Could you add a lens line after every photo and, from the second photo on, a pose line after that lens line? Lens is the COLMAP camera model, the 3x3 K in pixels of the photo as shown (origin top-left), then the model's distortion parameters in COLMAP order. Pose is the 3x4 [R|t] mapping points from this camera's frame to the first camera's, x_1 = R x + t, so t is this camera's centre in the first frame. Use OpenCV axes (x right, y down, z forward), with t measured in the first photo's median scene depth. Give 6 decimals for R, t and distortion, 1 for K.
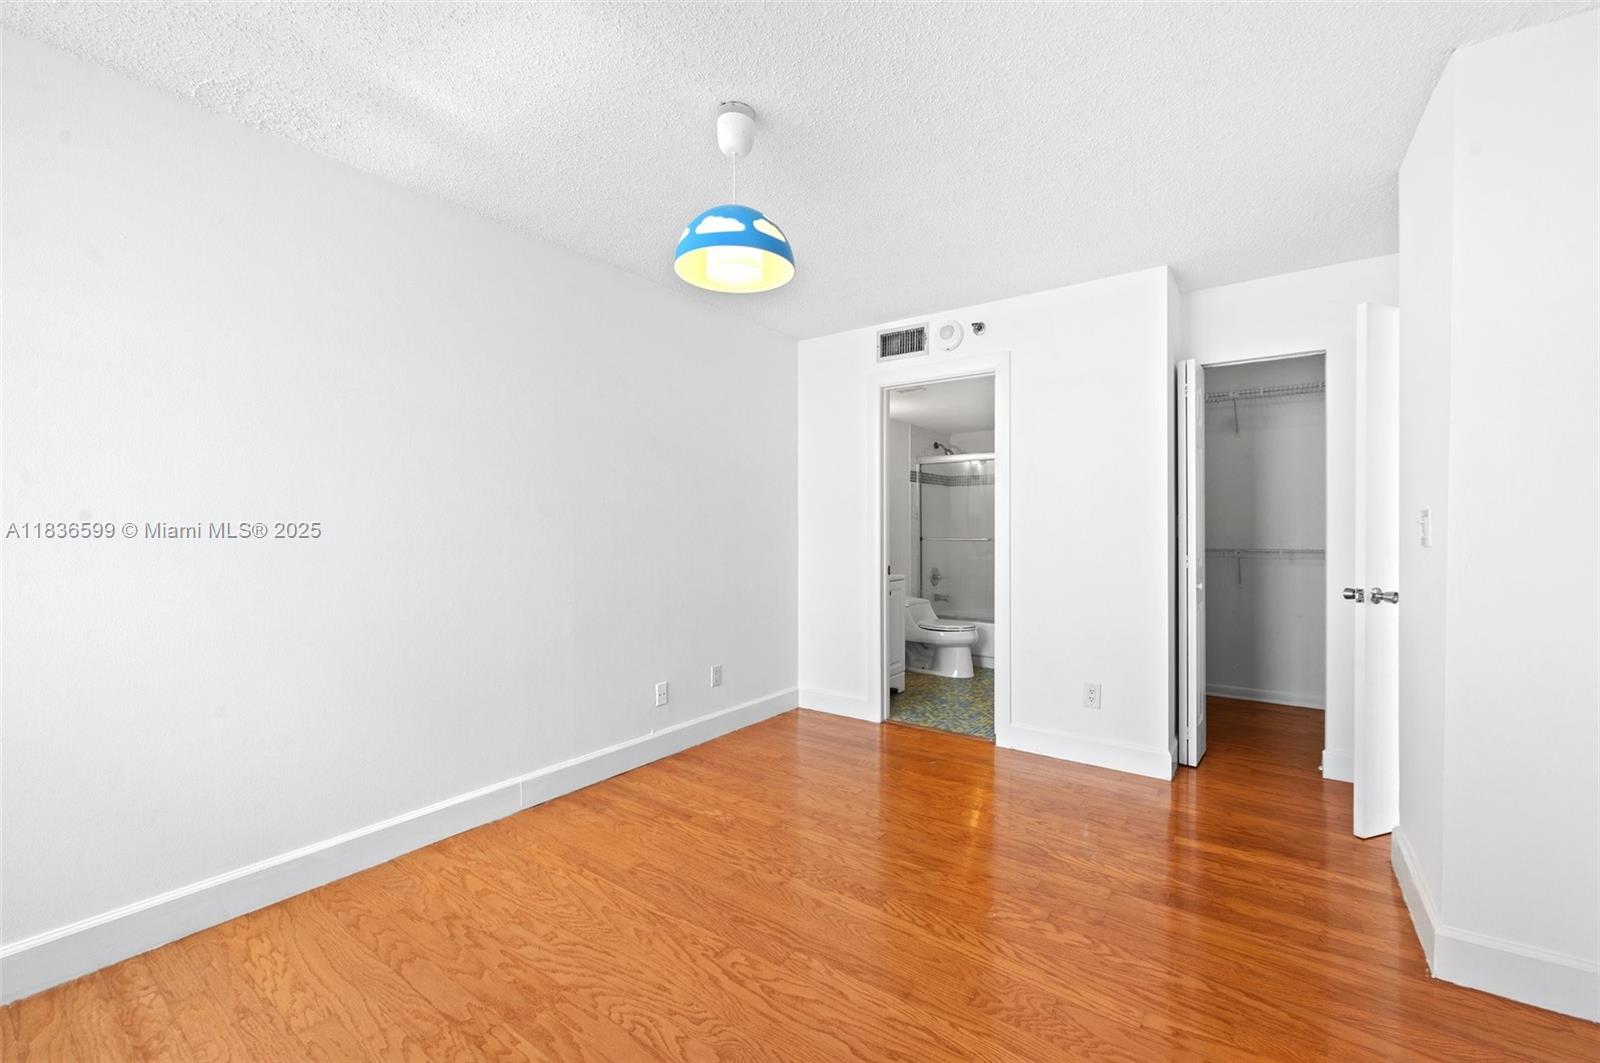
lens RADIAL K [[639.2, 0, 814.1], [0, 639.2, 528.6], [0, 0, 1]] dist [-0.002164, -0.000032]
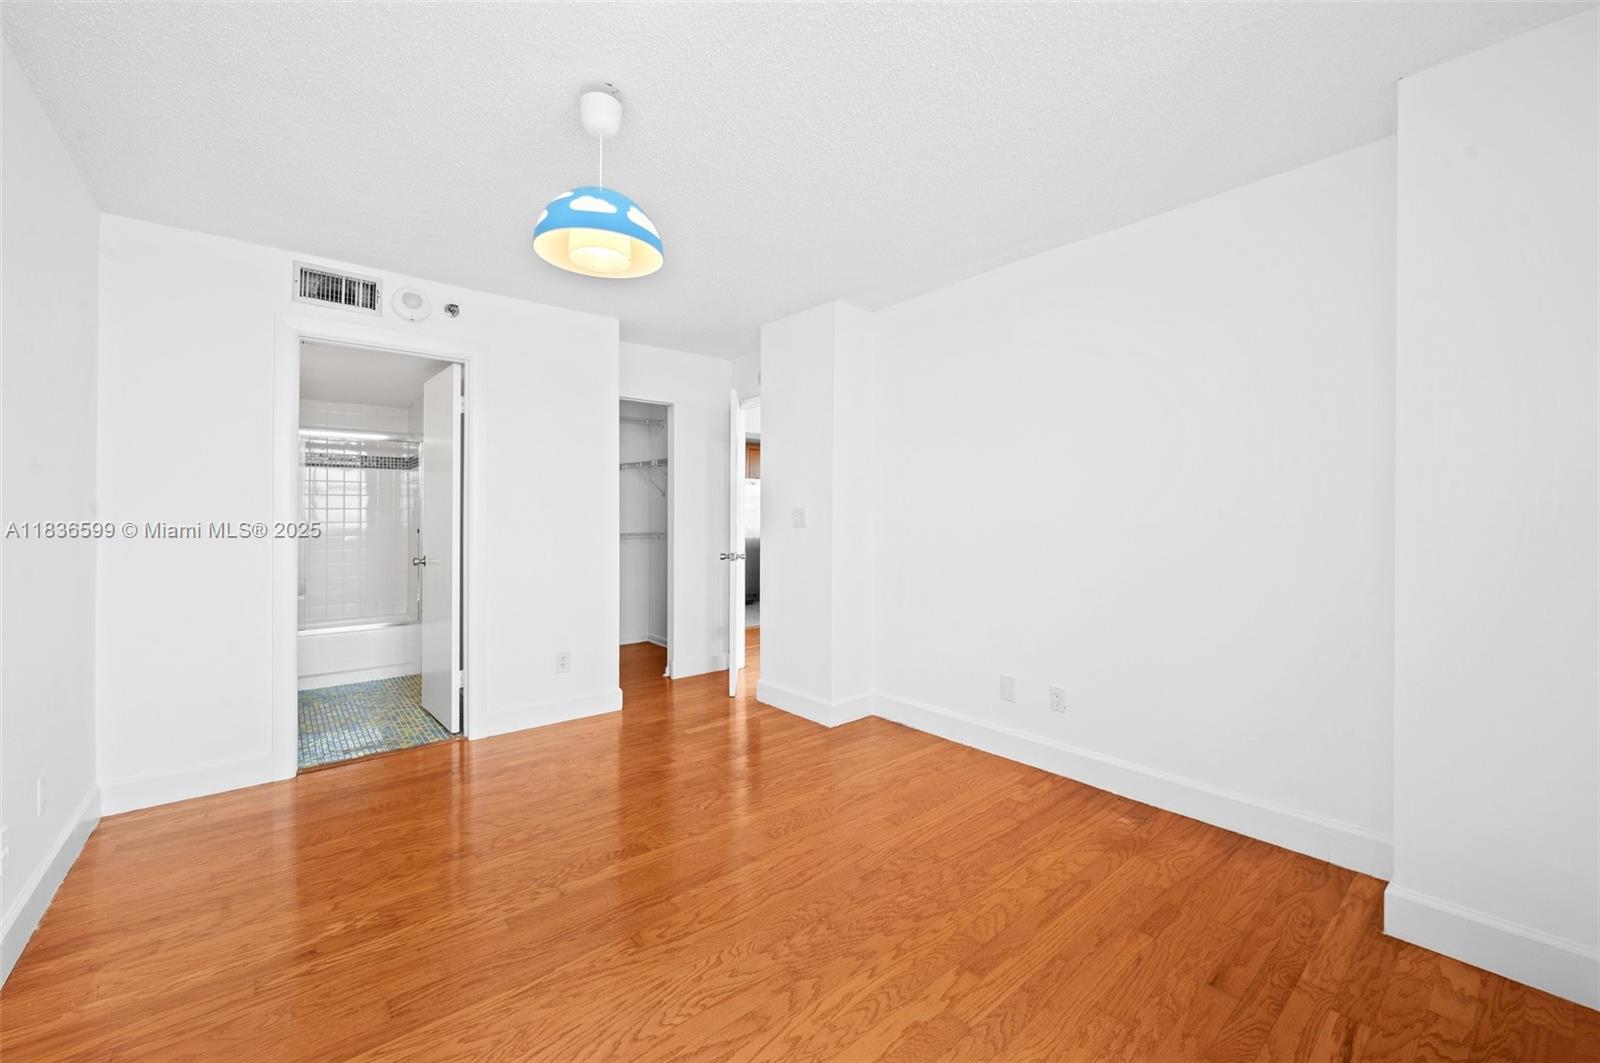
lens RADIAL K [[639.2, 0, 800.9], [0, 639.2, 523.8], [0, 0, 1]] dist [-0.002164, -0.000032]
pose [[0.265955, -0.012415, 0.963905, -0.622253], [0.006249, 0.999918, 0.011154, -0.002754], [-0.963965, 0.003057, 0.266011, 0.289939]]
